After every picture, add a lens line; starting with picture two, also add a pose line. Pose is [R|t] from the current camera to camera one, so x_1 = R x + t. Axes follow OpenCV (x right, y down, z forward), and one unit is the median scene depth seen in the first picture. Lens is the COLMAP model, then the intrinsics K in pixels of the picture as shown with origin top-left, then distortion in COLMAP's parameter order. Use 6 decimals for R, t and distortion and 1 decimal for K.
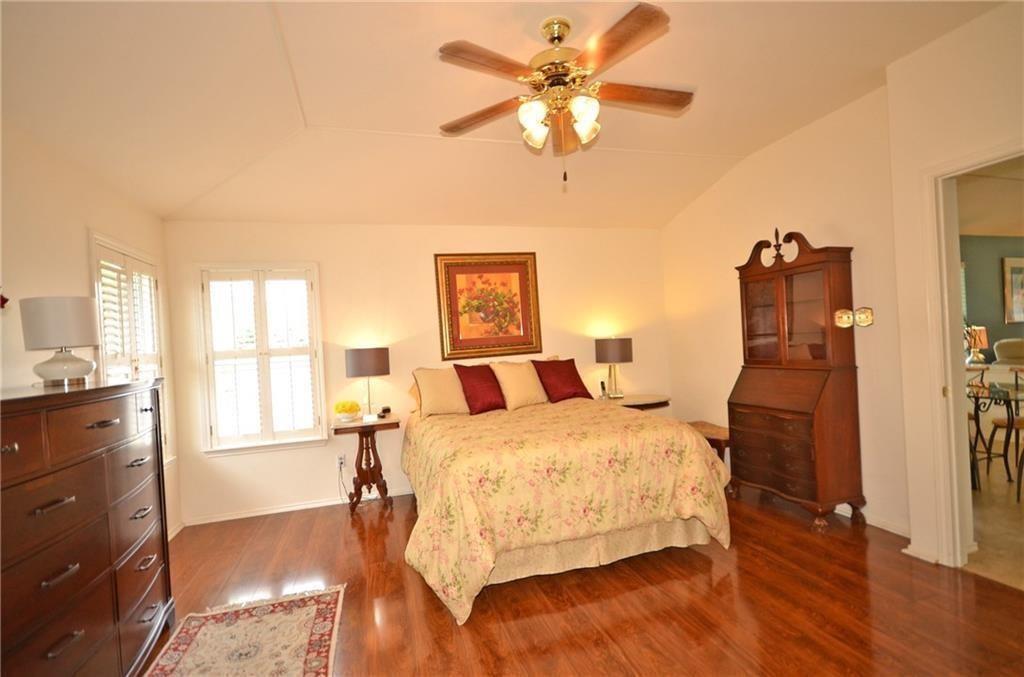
lens RADIAL K [[478.6, 0, 512.4], [0, 478.6, 339.2], [0, 0, 1]] dist [-0.001702, -0.000107]
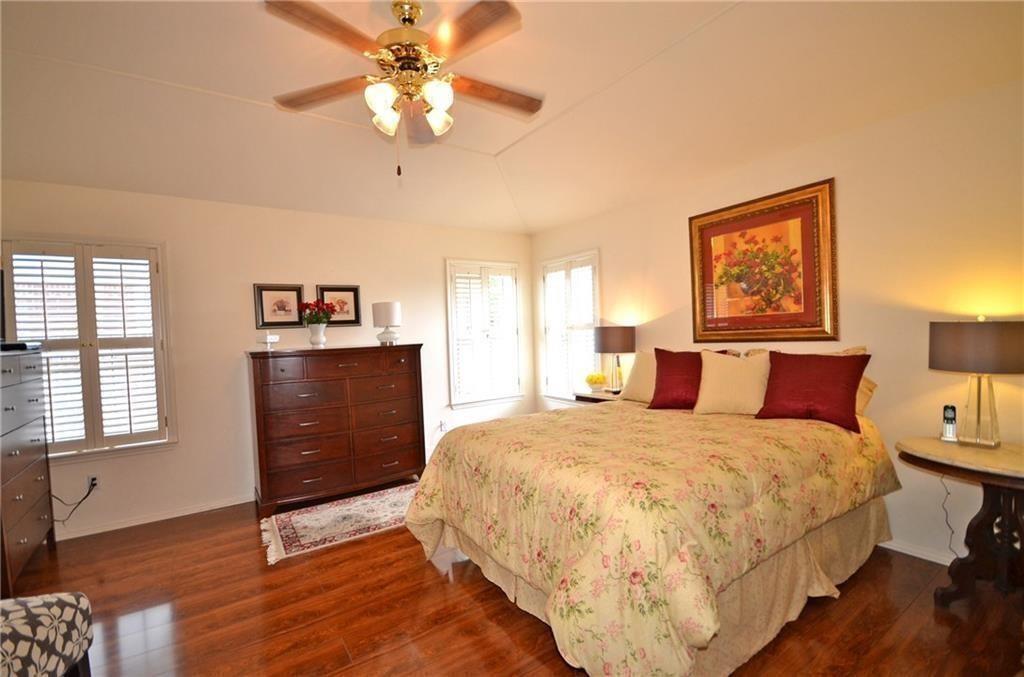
lens RADIAL K [[447.4, 0, 512.7], [0, 447.4, 341.9], [0, 0, 1]] dist [-0.010582, -0.000048]
pose [[0.299677, 0.067053, -0.951682, 0.503140], [0.021824, 0.996784, 0.077102, -0.024695], [0.953791, -0.043875, 0.297250, 0.440786]]
